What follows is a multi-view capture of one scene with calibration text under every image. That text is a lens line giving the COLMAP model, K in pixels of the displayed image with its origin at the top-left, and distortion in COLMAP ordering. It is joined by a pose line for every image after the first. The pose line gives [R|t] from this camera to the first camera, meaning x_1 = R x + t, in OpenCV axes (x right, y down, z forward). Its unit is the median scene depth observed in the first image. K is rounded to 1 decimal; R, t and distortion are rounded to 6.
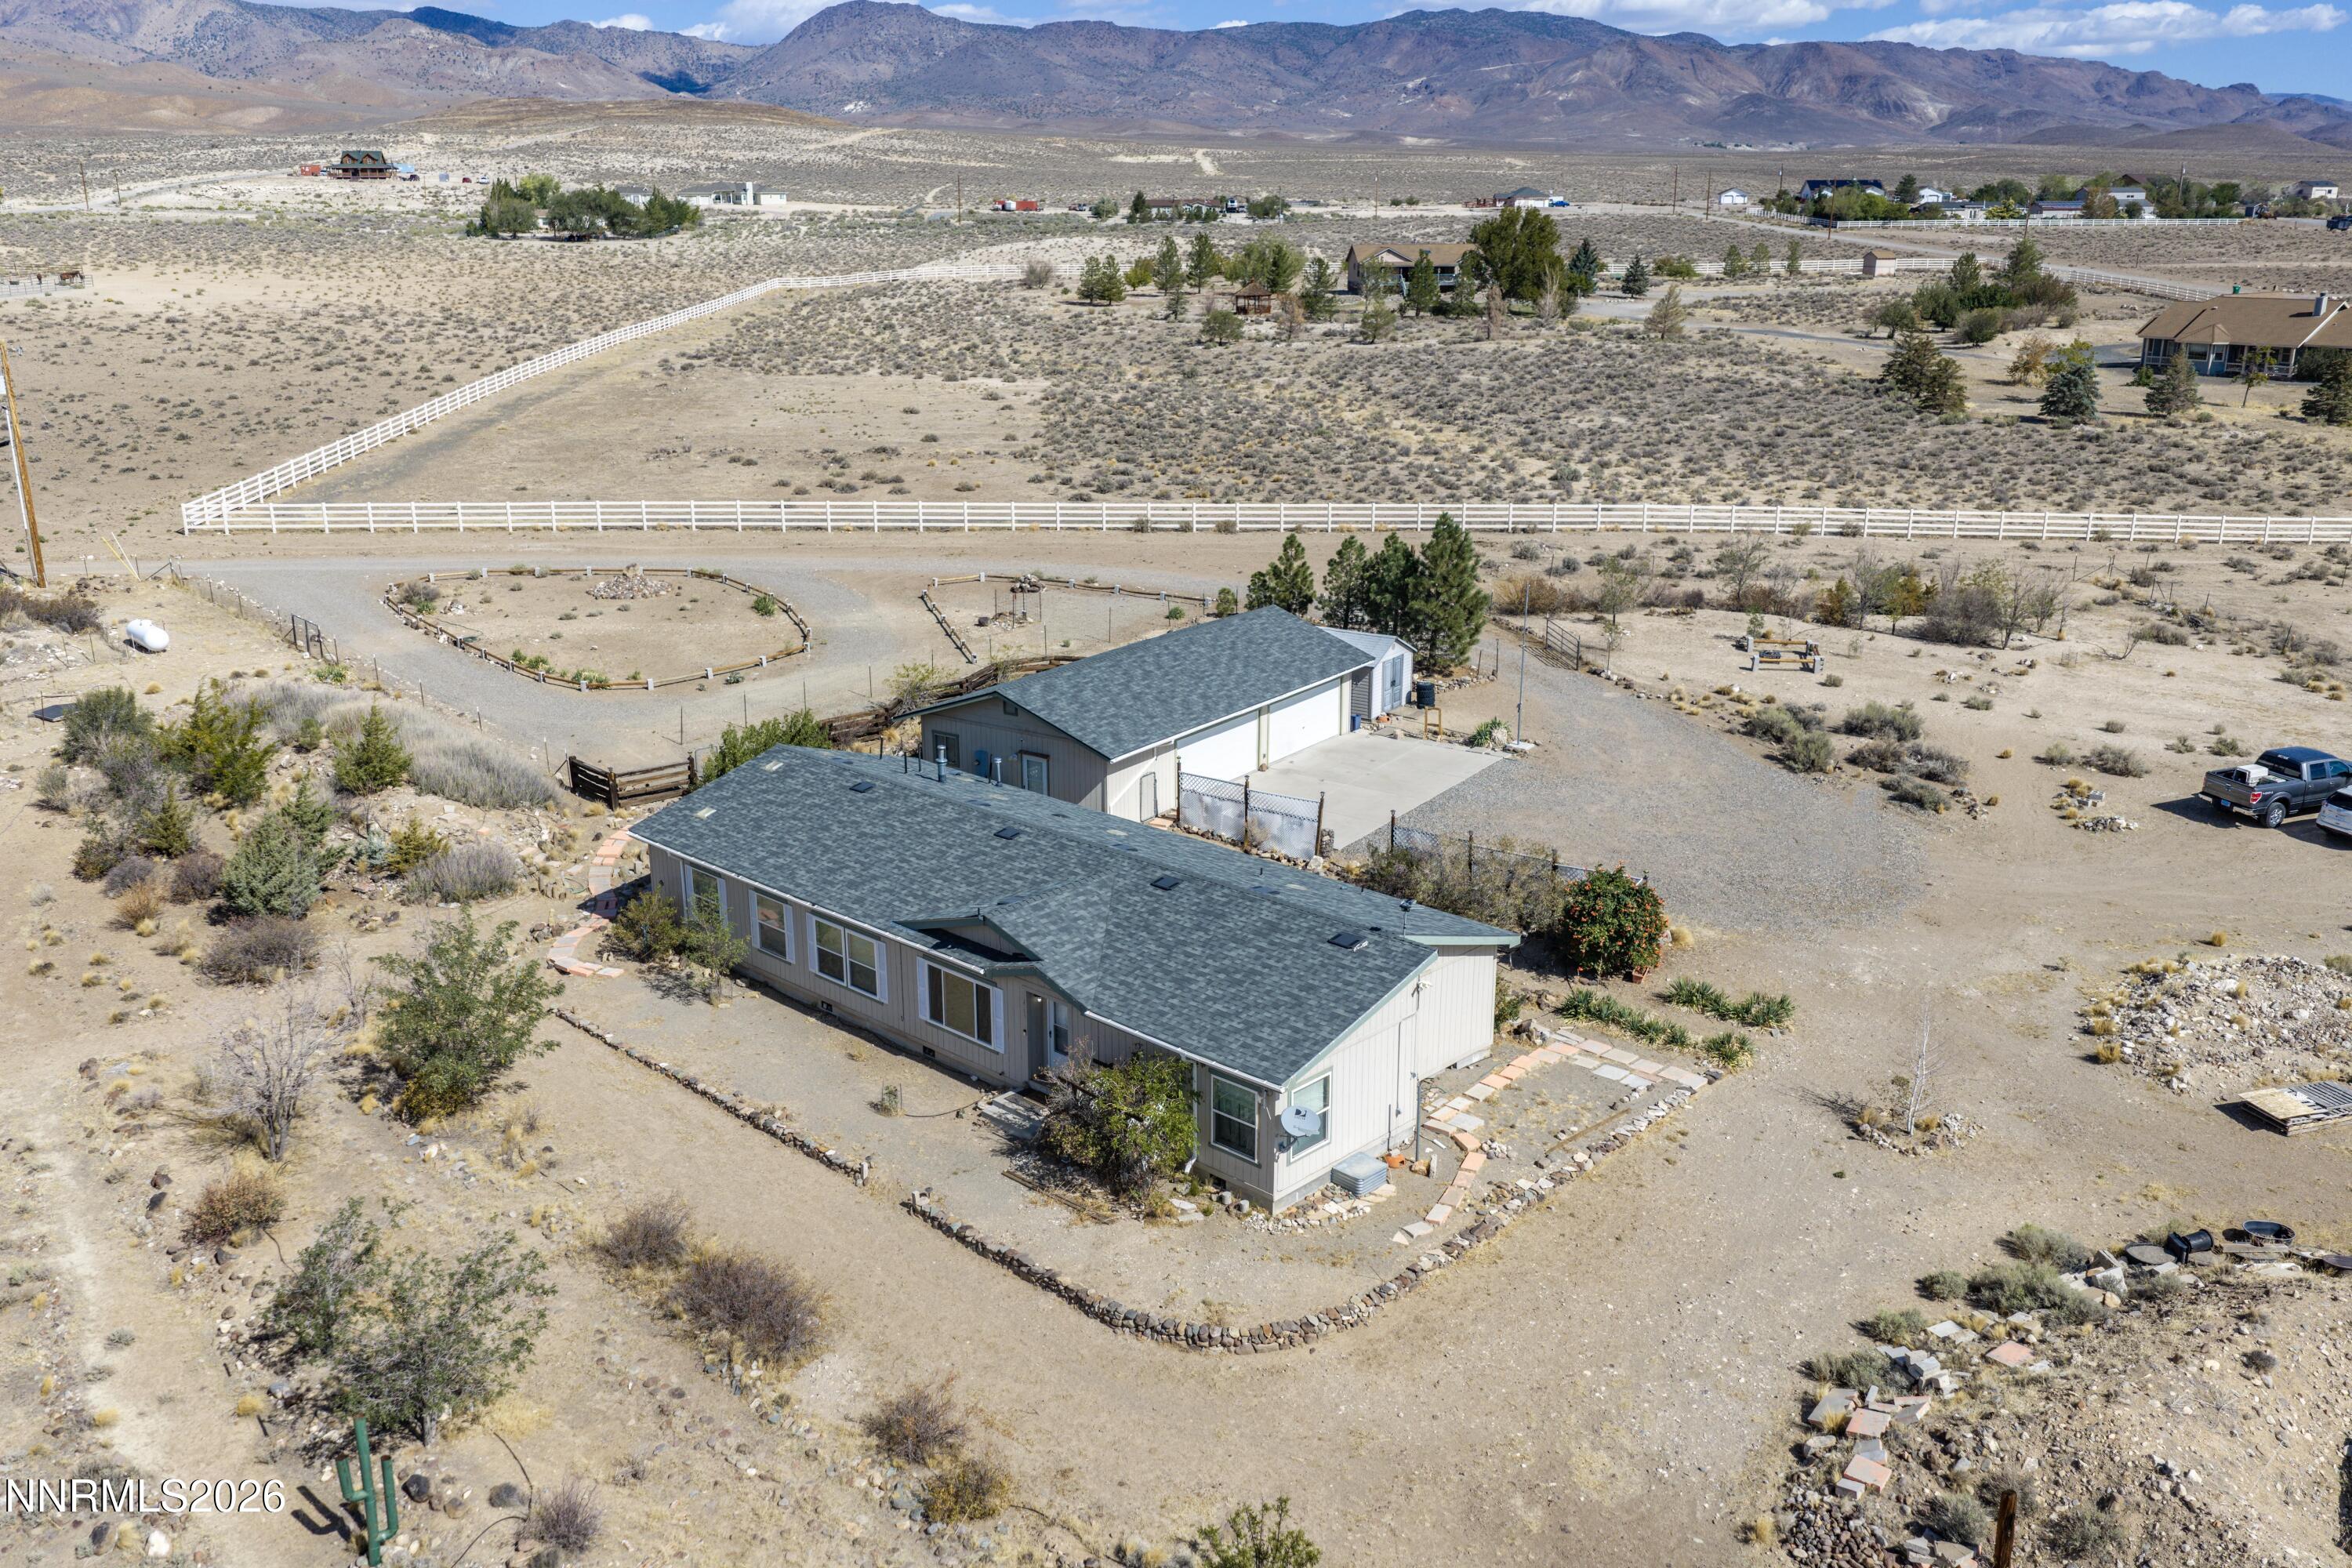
lens RADIAL K [[1948.3, 0, 1178.2], [0, 1948.3, 791.8], [0, 0, 1]] dist [0.015503, -0.027253]
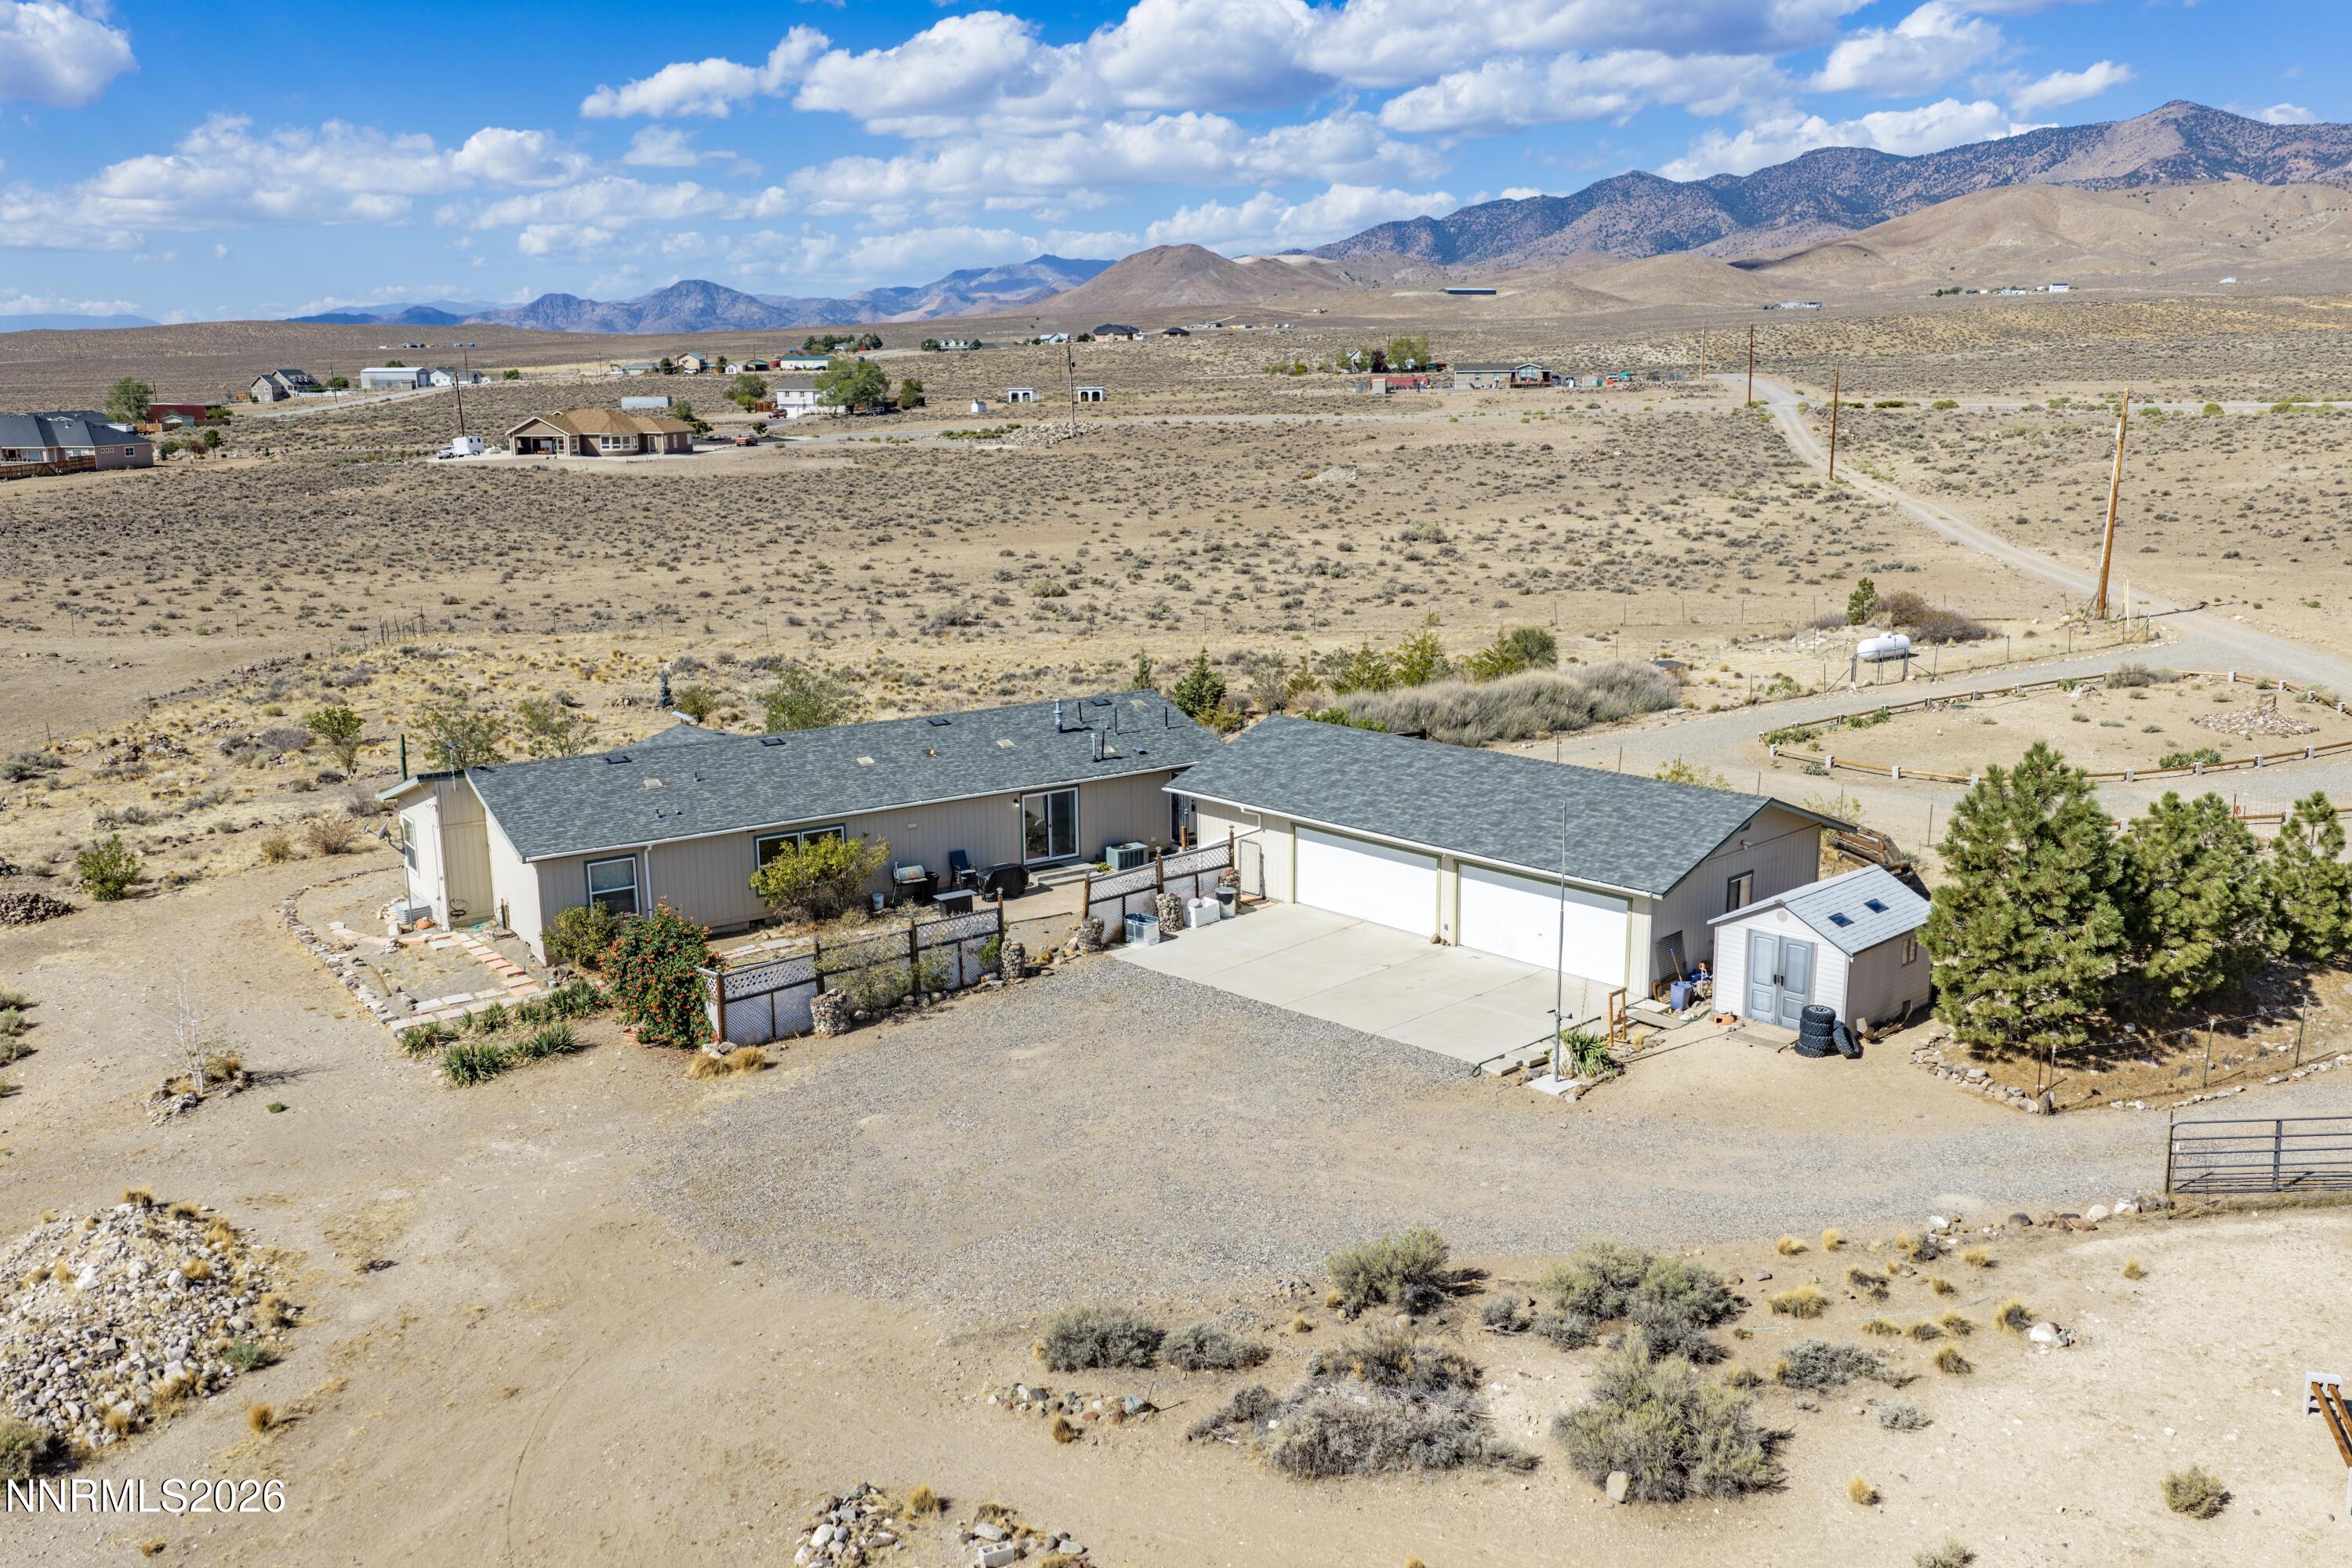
lens RADIAL K [[1948.3, 0, 1183.1], [0, 1948.3, 789.8], [0, 0, 1]] dist [0.015503, -0.027253]
pose [[-0.211821, 0.213566, -0.953688, 0.421134], [-0.272153, 0.924342, 0.267442, -0.131634], [0.938650, 0.316199, -0.137672, 0.554057]]
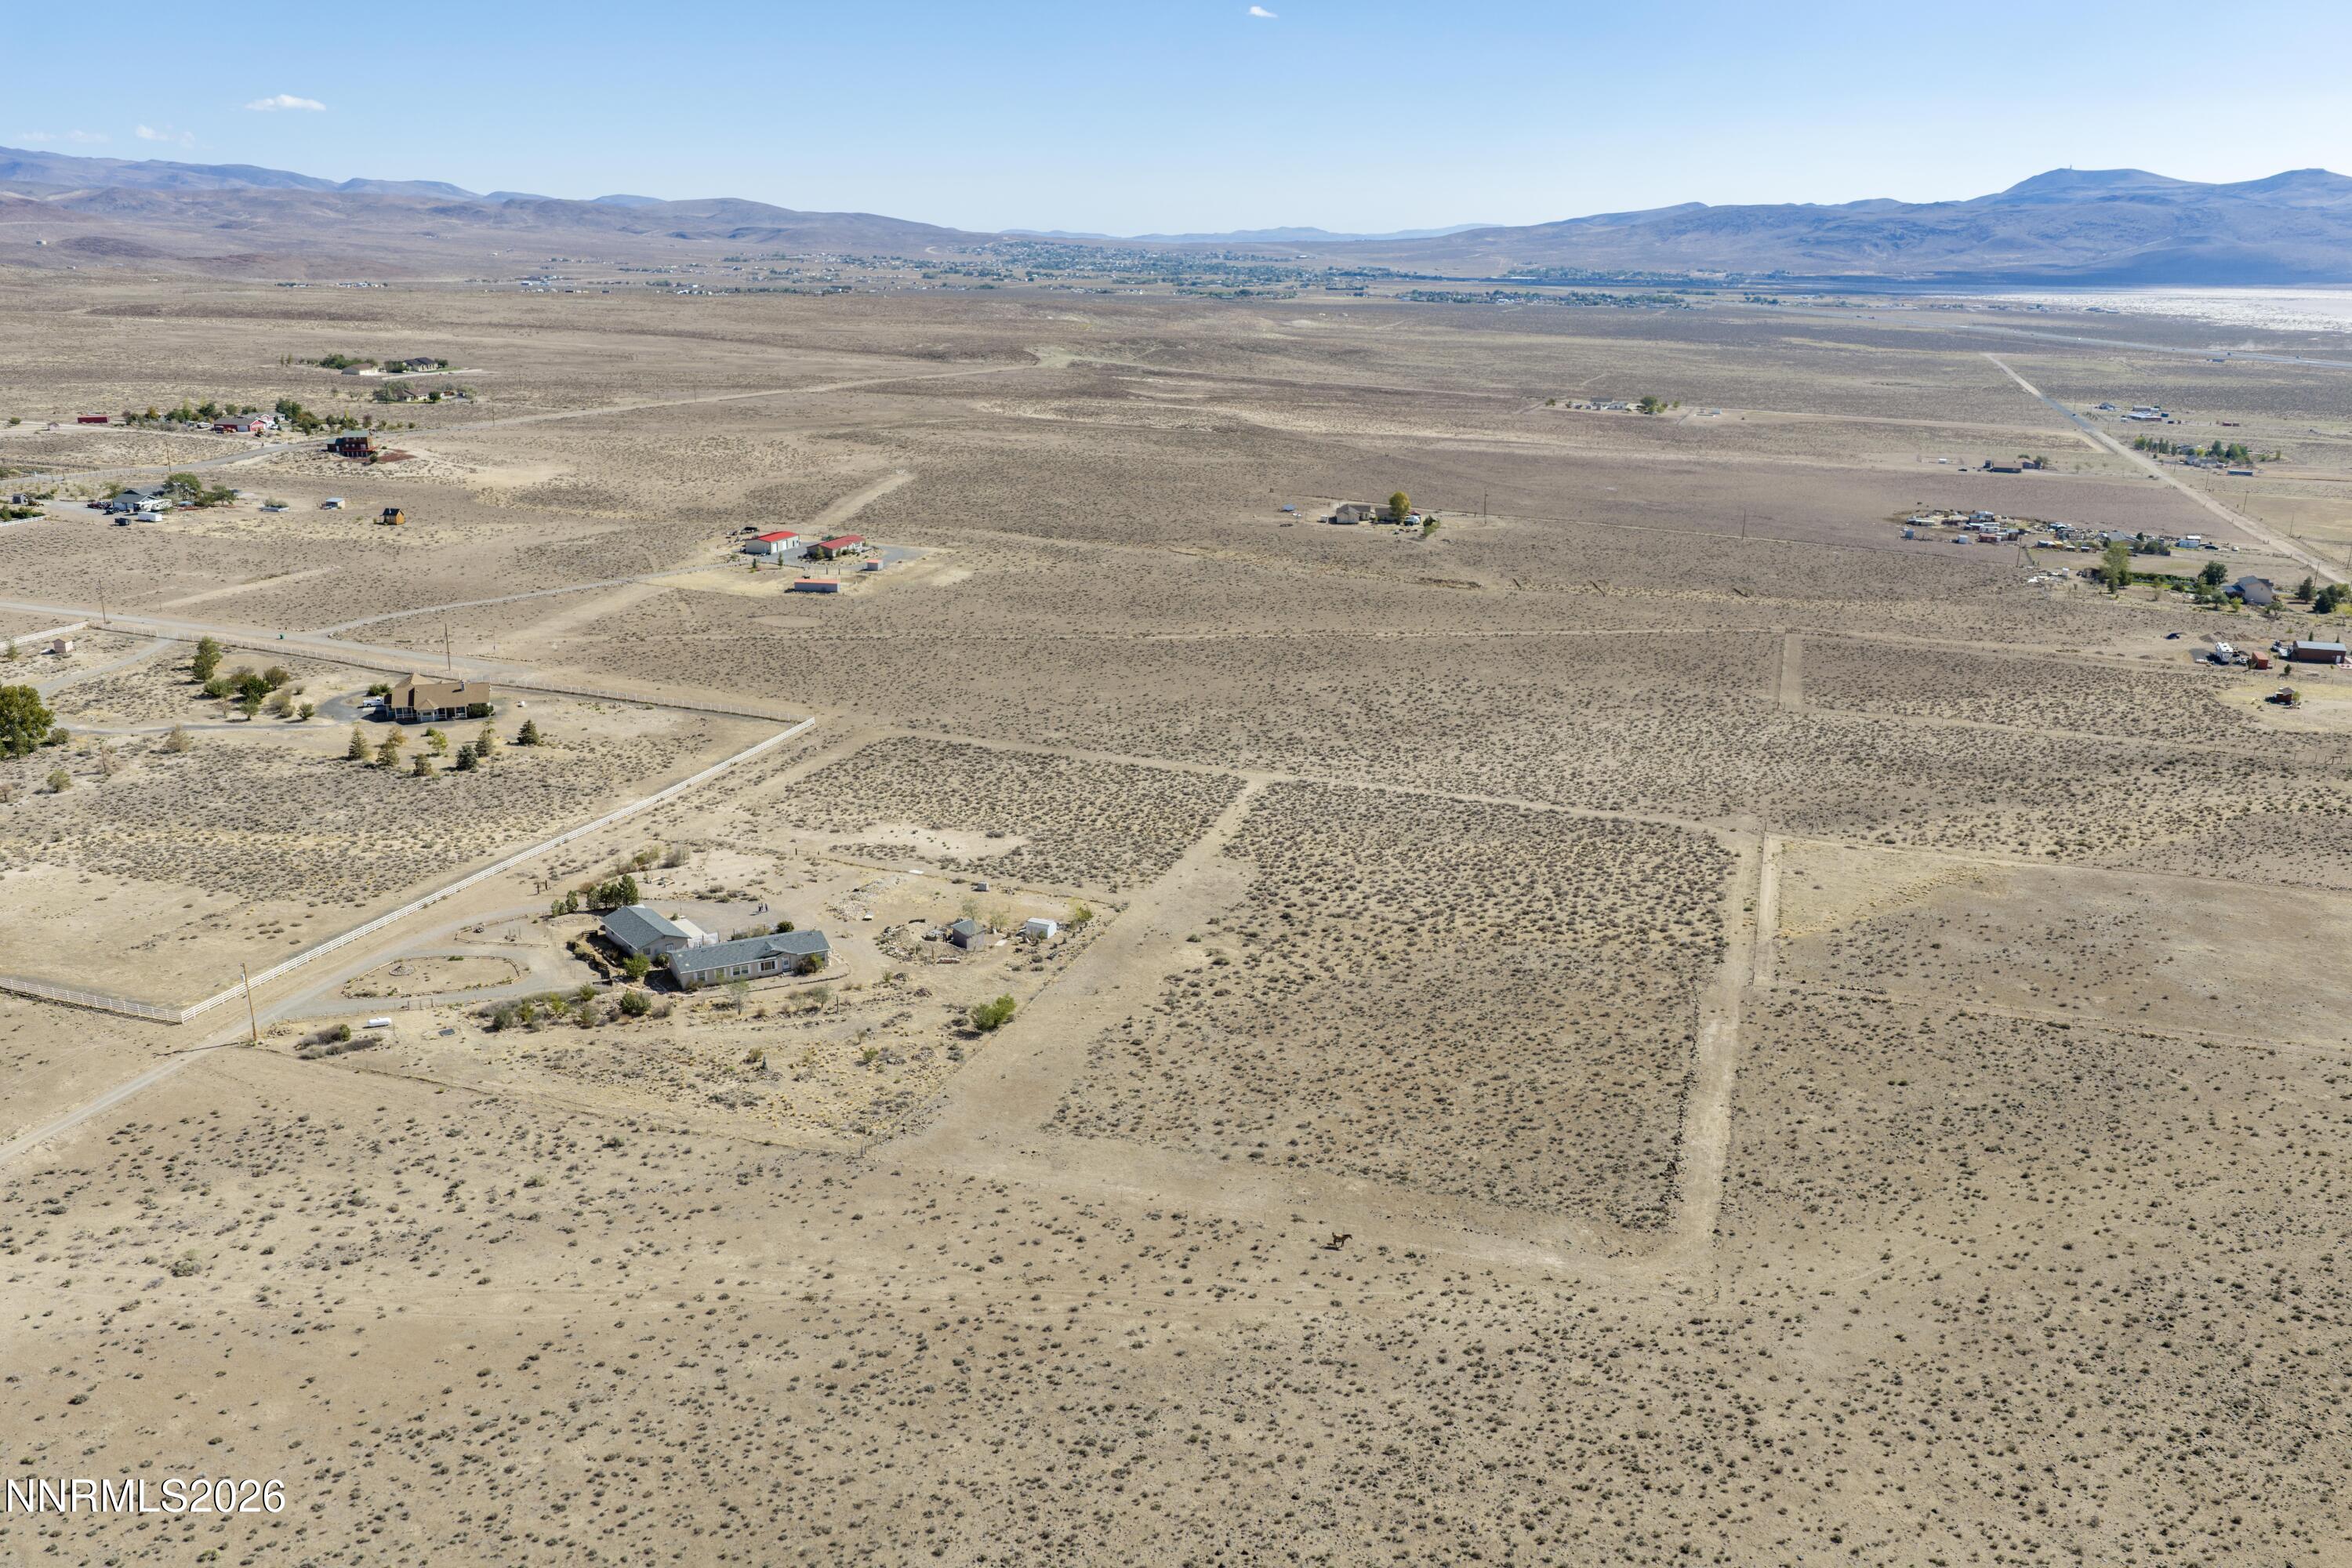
lens RADIAL K [[1948.3, 0, 1179.5], [0, 1948.3, 778.7], [0, 0, 1]] dist [0.015503, -0.027253]
pose [[0.325836, -0.250986, 0.911503, -2.079318], [0.261275, 0.950476, 0.168319, -0.468332], [-0.908607, 0.183308, 0.375275, -1.086174]]
